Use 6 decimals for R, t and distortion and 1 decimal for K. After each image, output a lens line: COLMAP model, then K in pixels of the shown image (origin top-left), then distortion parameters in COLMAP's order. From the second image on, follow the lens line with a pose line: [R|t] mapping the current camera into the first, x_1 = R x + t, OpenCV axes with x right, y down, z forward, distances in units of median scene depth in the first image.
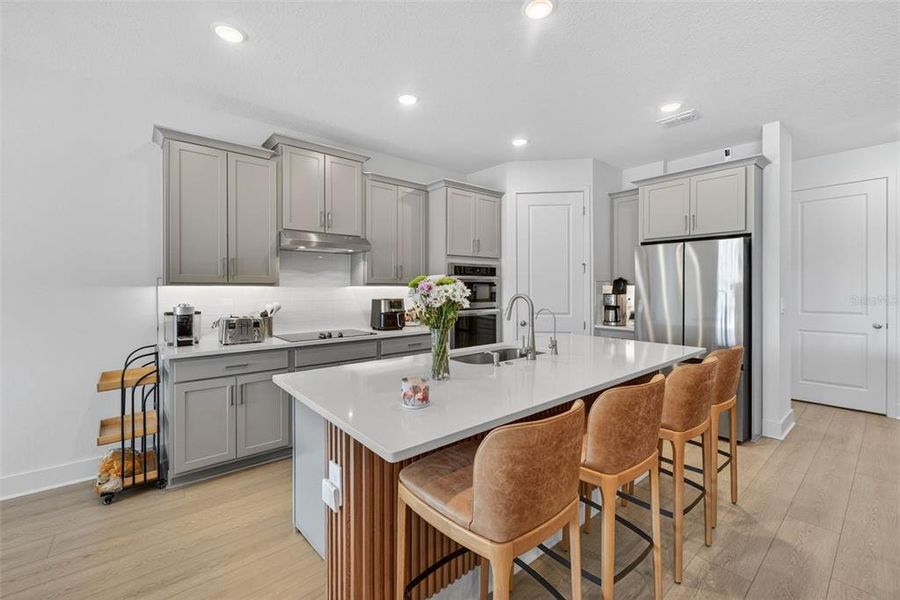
lens RADIAL K [[378.3, 0, 451.6], [0, 378.3, 288.9], [0, 0, 1]] dist [-0.001517, -0.001179]
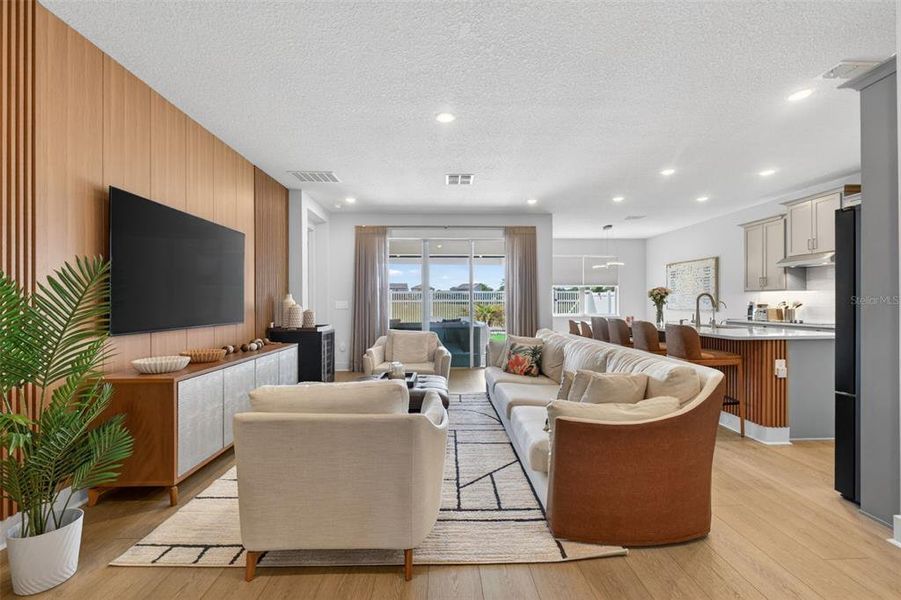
lens RADIAL K [[372.3, 0, 449.6], [0, 372.3, 303.5], [0, 0, 1]] dist [0.001714, 0.000197]
pose [[-0.624449, 0.003853, -0.781056, 1.563026], [-0.000143, 0.999987, 0.005047, 0.036016], [0.781066, 0.003263, -0.624440, 0.751823]]
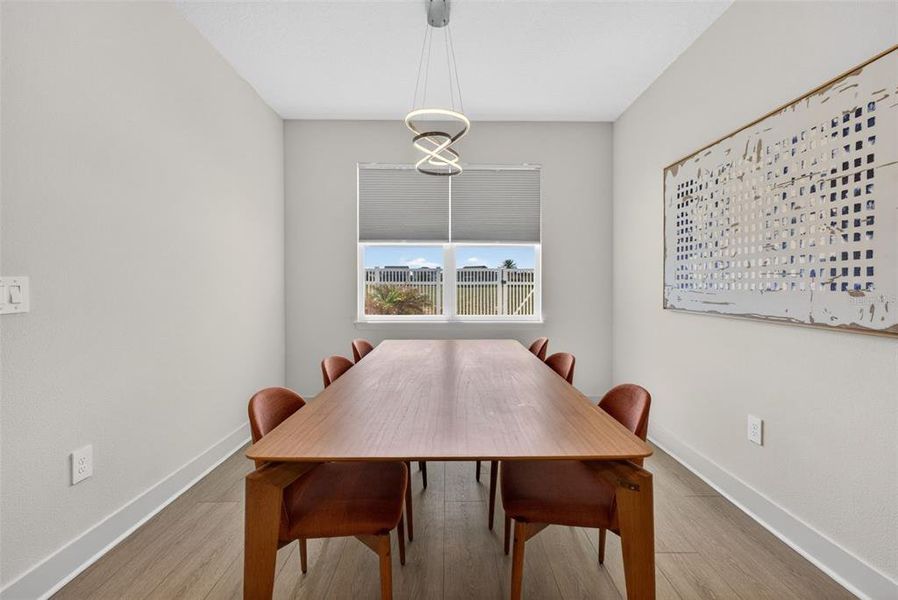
lens RADIAL K [[378.5, 0, 454.2], [0, 378.5, 288.3], [0, 0, 1]] dist [0.000316, -0.000154]
pose [[-0.627913, 0.005855, -0.778262, -0.278131], [-0.001154, 0.999964, 0.008454, 0.037216], [0.778283, 0.006206, -0.627883, 0.502231]]
